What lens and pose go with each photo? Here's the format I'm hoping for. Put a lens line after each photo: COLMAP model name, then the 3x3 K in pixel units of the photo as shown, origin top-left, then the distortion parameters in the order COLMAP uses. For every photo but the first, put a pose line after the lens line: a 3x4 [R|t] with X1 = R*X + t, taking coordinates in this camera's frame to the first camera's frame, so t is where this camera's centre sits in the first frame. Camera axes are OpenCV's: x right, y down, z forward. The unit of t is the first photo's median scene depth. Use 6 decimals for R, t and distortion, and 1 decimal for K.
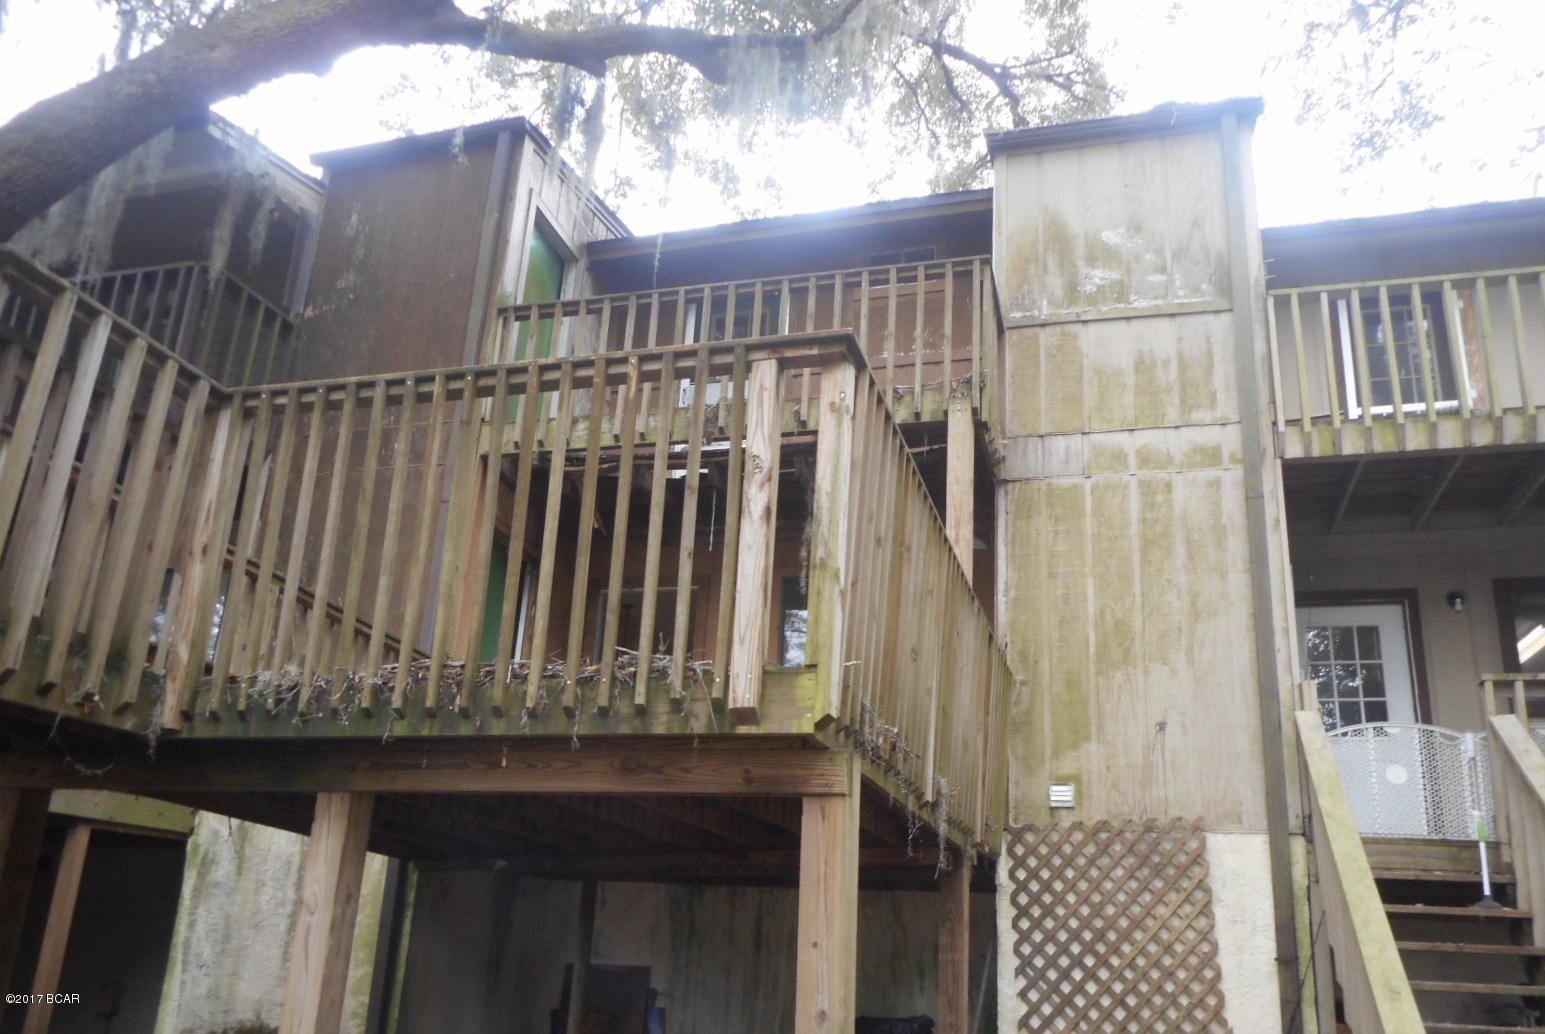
lens RADIAL K [[1169.7, 0, 773.8], [0, 1169.7, 595.5], [0, 0, 1]] dist [0.008883, 0.000326]
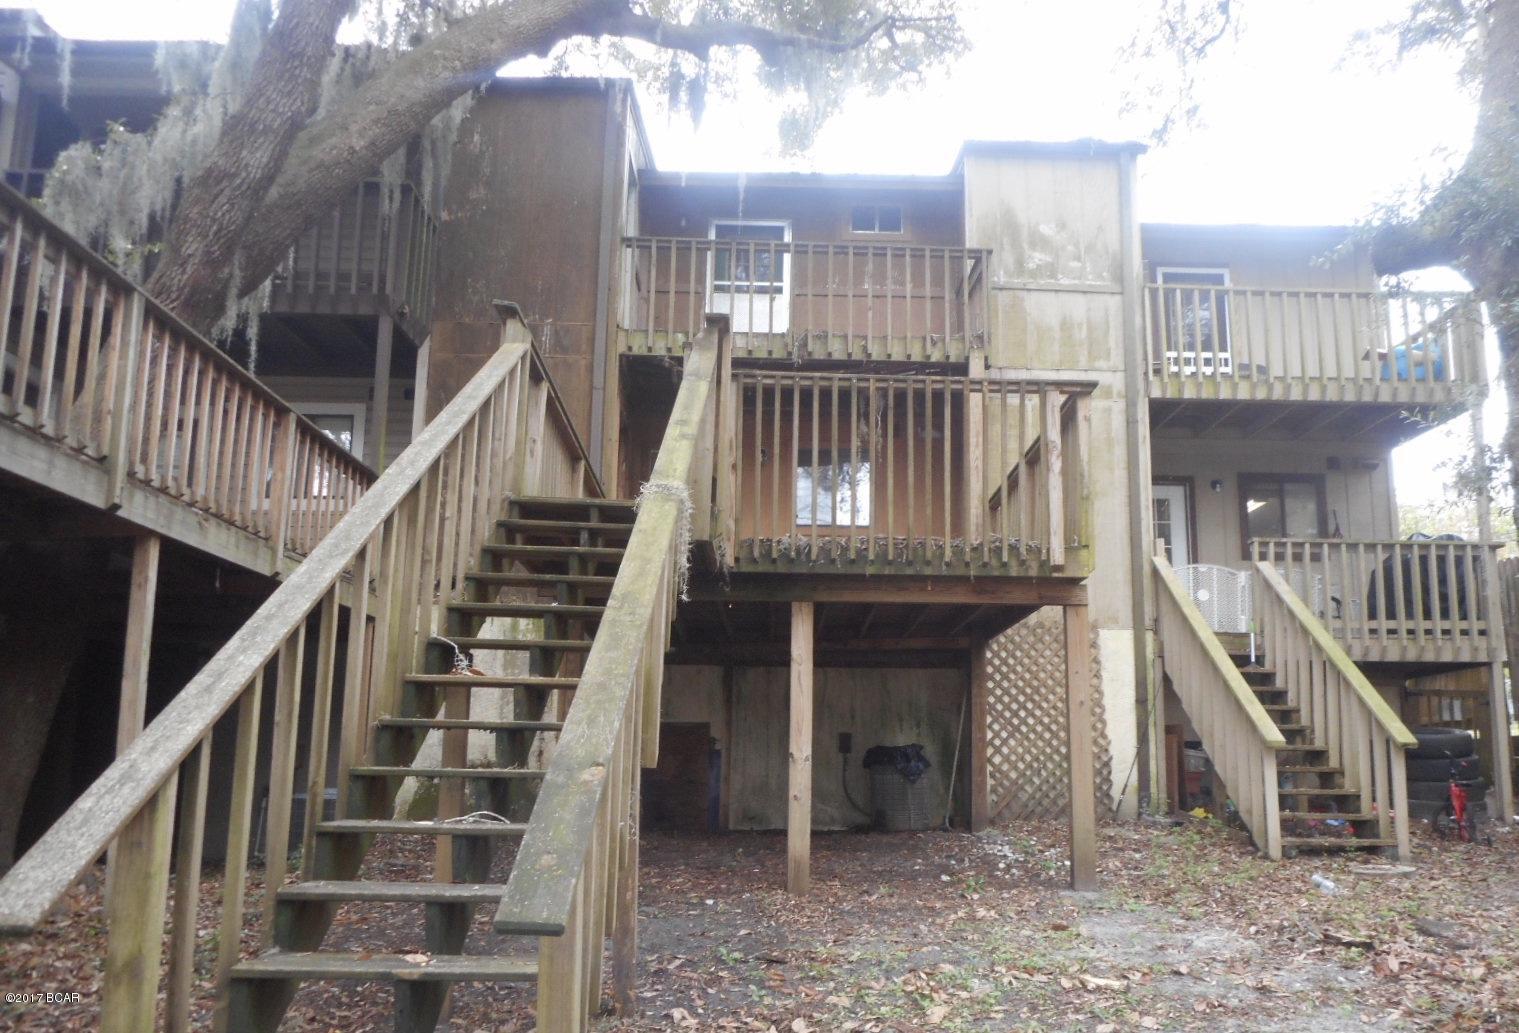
lens RADIAL K [[1186.3, 0, 759.7], [0, 1186.3, 578.3], [0, 0, 1]] dist [0.028177, 0.002948]
pose [[0.957082, 0.013330, 0.289509, -0.550053], [-0.055205, 0.989037, 0.136960, -0.068837], [-0.284509, -0.147065, 0.947326, -0.425386]]
